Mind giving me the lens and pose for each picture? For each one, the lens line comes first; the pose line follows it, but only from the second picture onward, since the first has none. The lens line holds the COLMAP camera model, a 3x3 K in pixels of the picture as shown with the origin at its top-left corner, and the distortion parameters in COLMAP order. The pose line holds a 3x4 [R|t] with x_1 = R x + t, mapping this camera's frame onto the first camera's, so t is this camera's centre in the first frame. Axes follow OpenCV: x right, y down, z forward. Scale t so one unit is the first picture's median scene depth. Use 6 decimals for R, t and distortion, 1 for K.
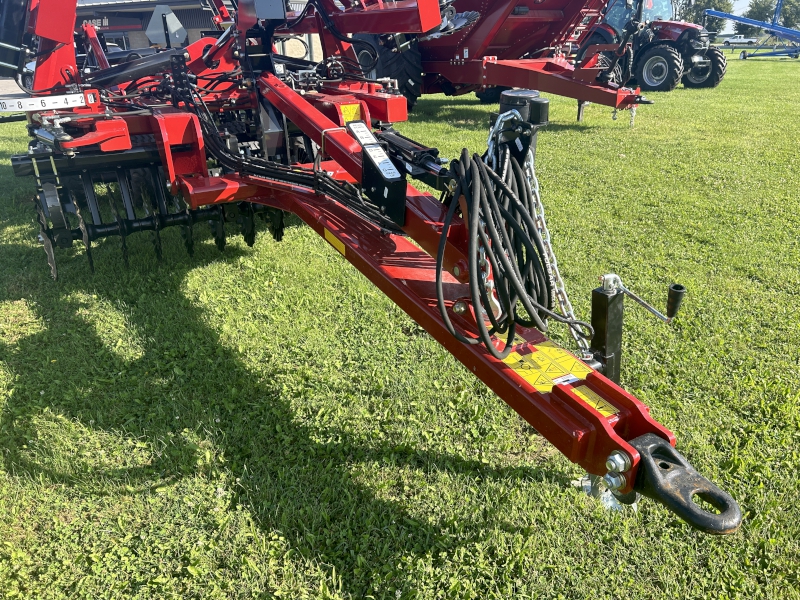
lens RADIAL K [[611.8, 0, 403.4], [0, 611.8, 302.8], [0, 0, 1]] dist [0.051215, -0.055499]
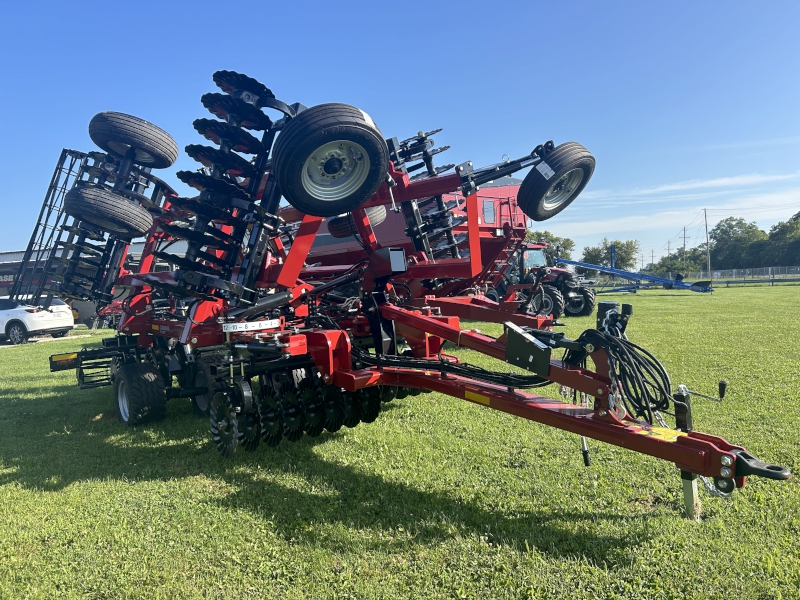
lens RADIAL K [[611.8, 0, 397.4], [0, 611.8, 299.2], [0, 0, 1]] dist [0.051215, -0.055499]
pose [[0.984375, -0.026182, 0.174127, -0.165831], [0.088950, 0.927374, -0.363409, 0.062311], [-0.151966, 0.373219, 0.915212, -0.143390]]
